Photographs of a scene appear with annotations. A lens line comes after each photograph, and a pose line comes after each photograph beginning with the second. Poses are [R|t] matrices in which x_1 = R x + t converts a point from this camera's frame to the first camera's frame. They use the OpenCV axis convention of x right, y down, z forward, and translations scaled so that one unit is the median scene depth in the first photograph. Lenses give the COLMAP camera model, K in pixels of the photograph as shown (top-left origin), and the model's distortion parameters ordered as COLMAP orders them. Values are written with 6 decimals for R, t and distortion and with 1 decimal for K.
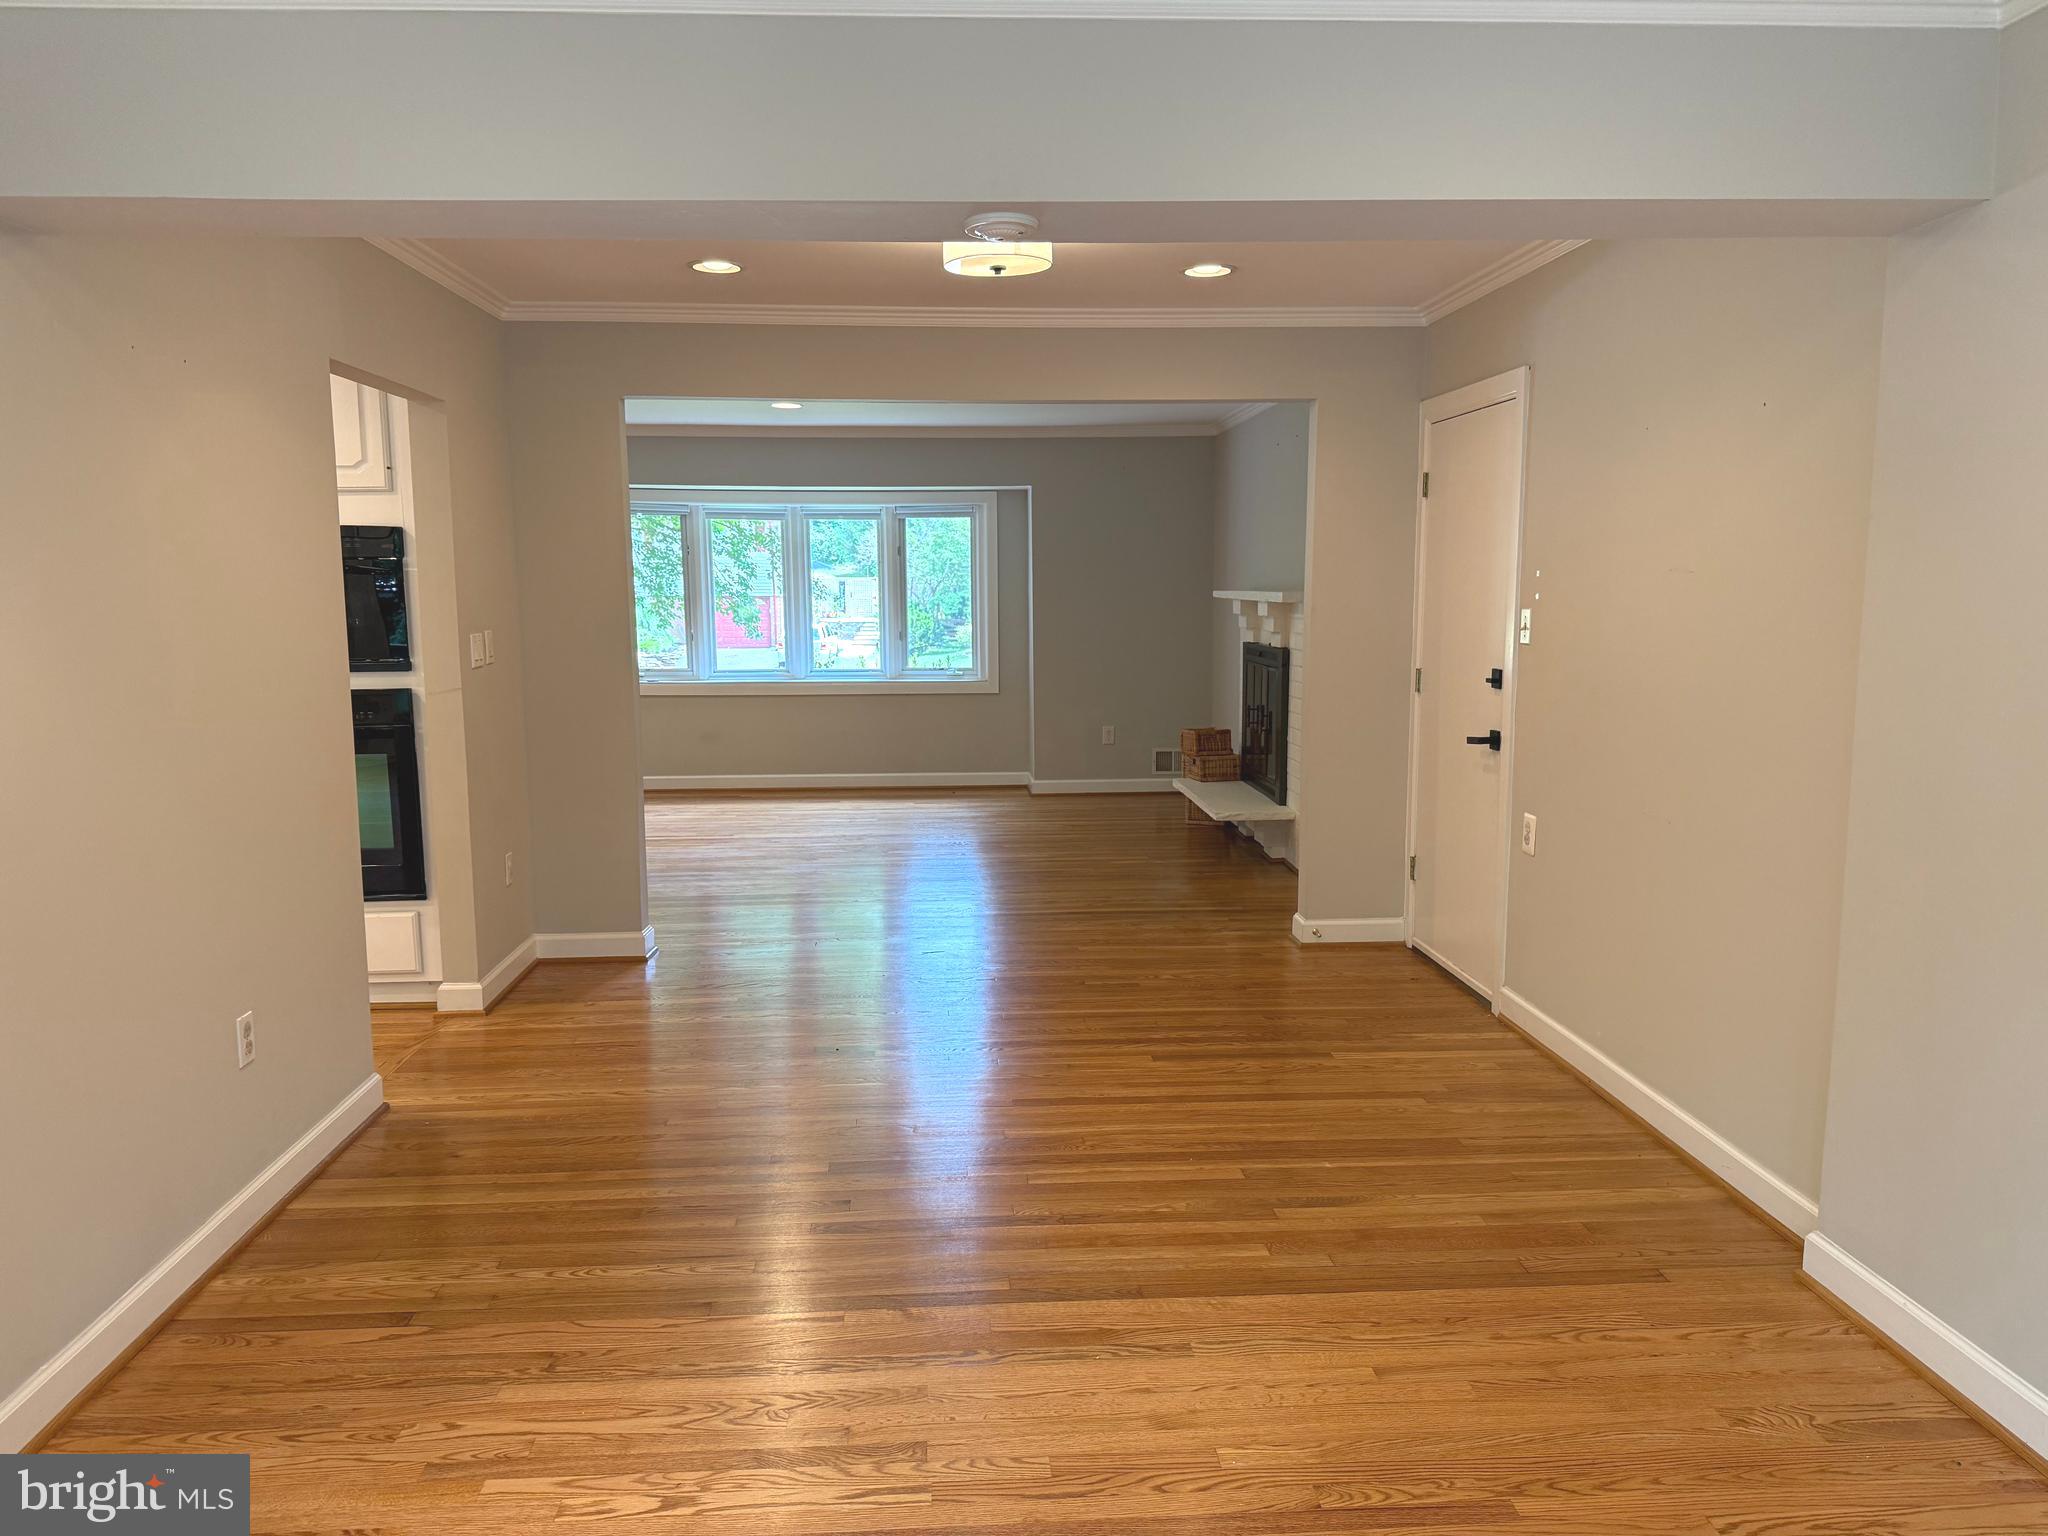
lens RADIAL K [[1396.1, 0, 1023.0], [0, 1396.1, 767.4], [0, 0, 1]] dist [-0.023016, -0.003247]
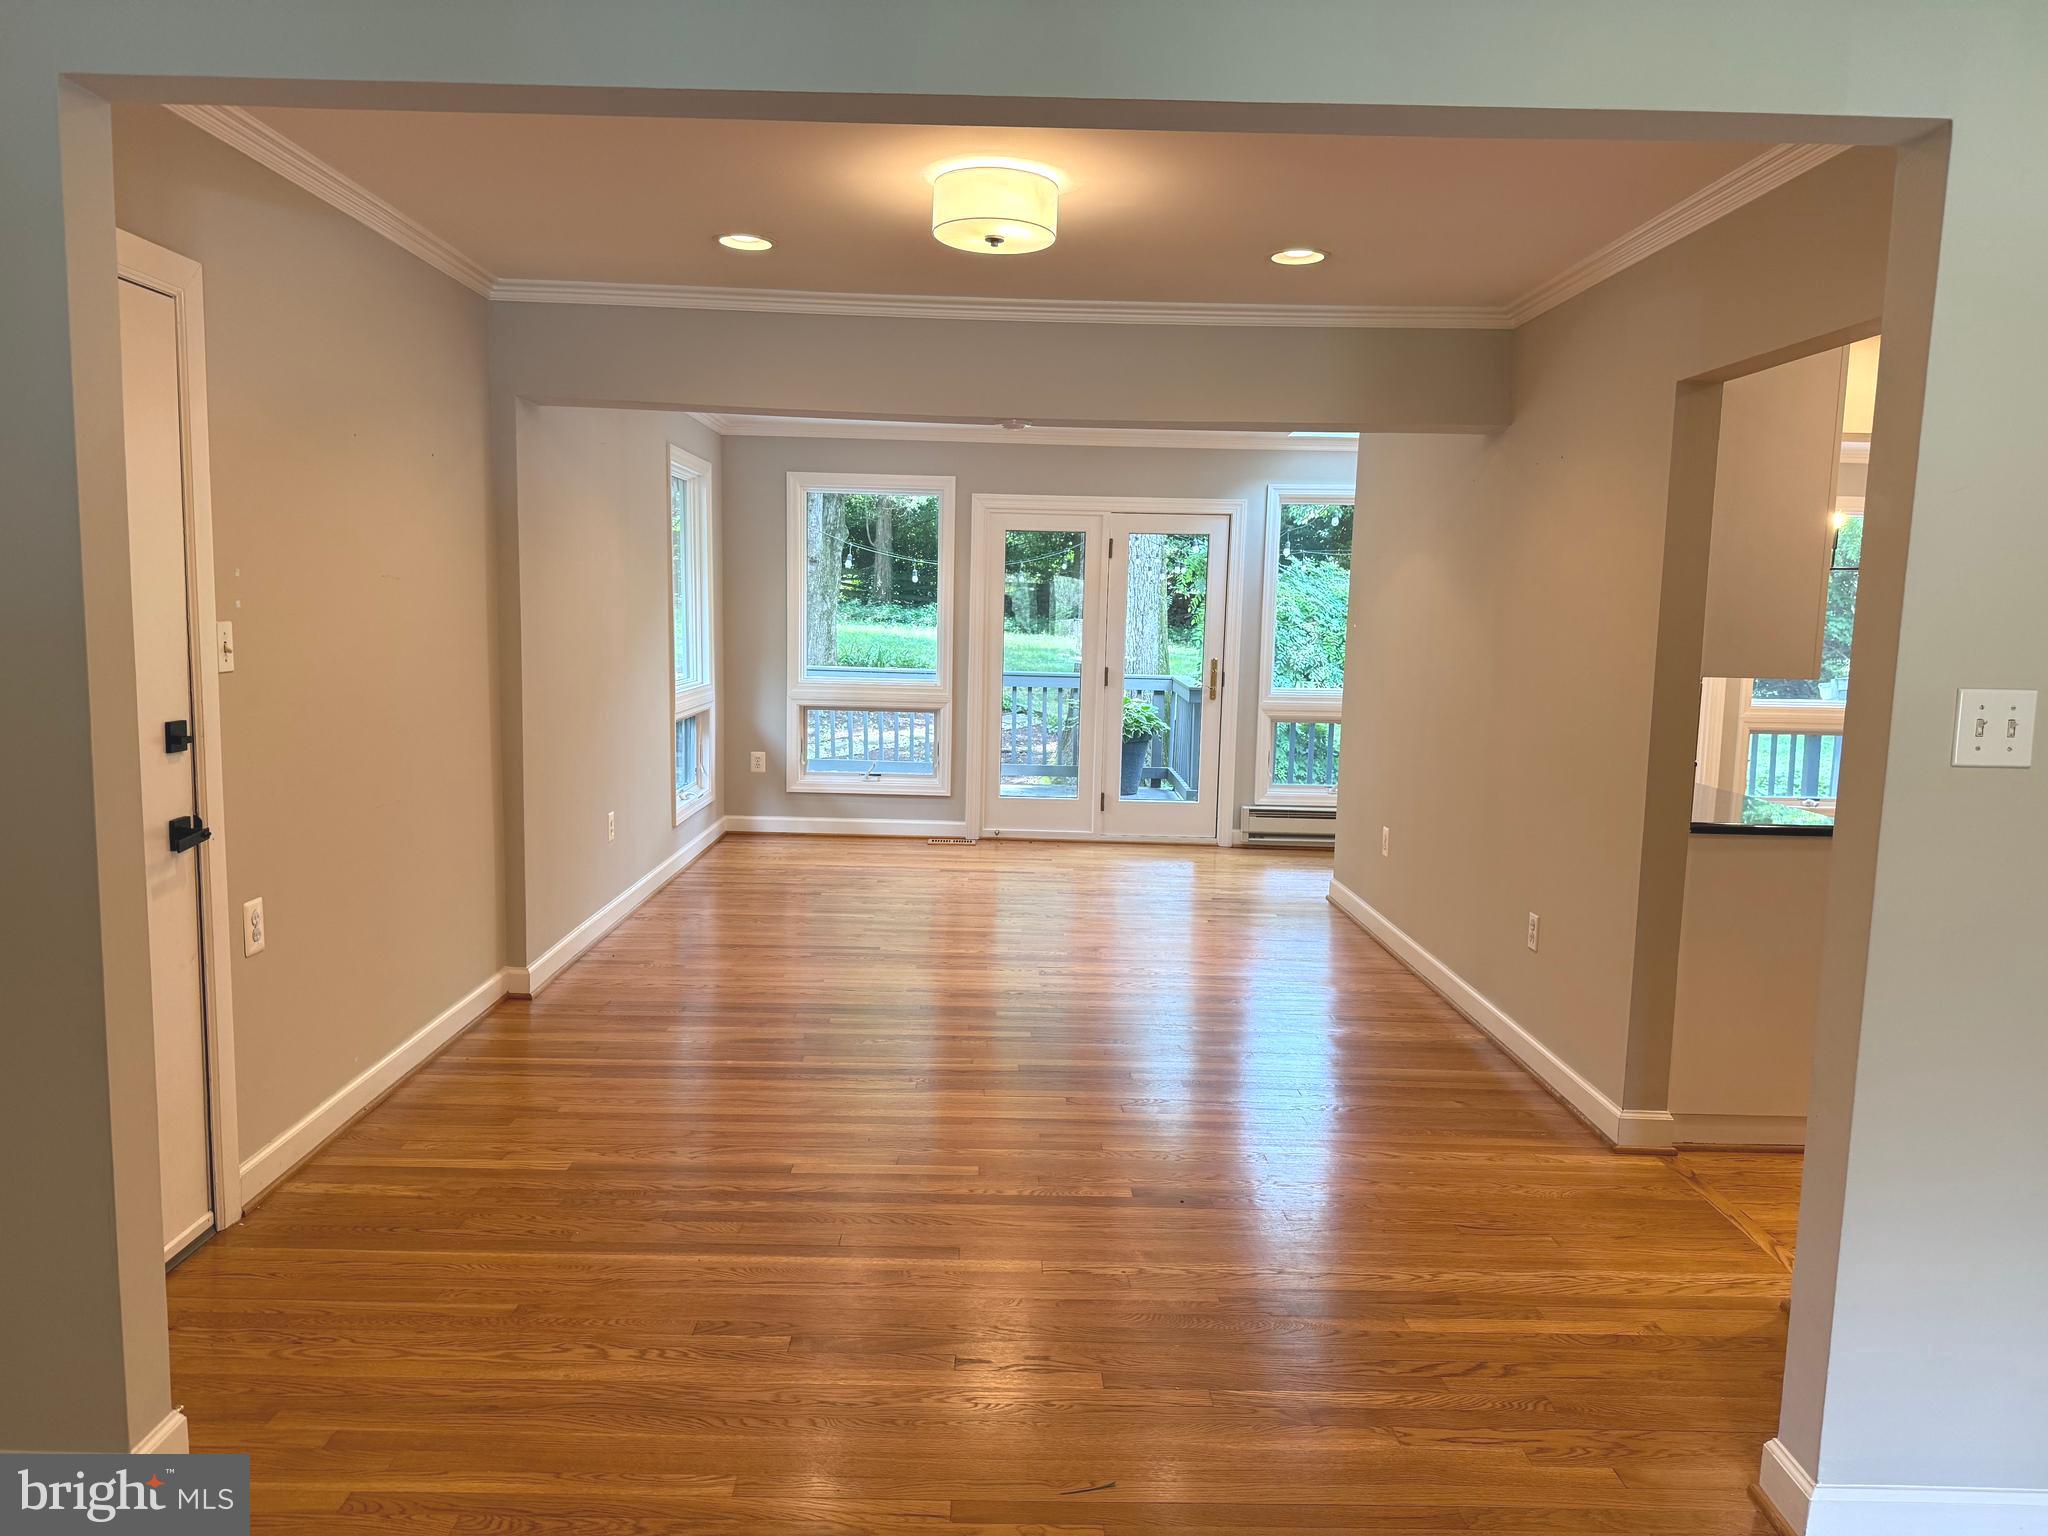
lens RADIAL K [[1396.1, 0, 1023.0], [0, 1396.1, 768.7], [0, 0, 1]] dist [-0.023016, -0.003247]
pose [[-0.998727, -0.022201, 0.045304, -0.079530], [-0.010362, 0.969094, 0.246474, -0.234342], [-0.049375, 0.245690, -0.968090, 1.792507]]
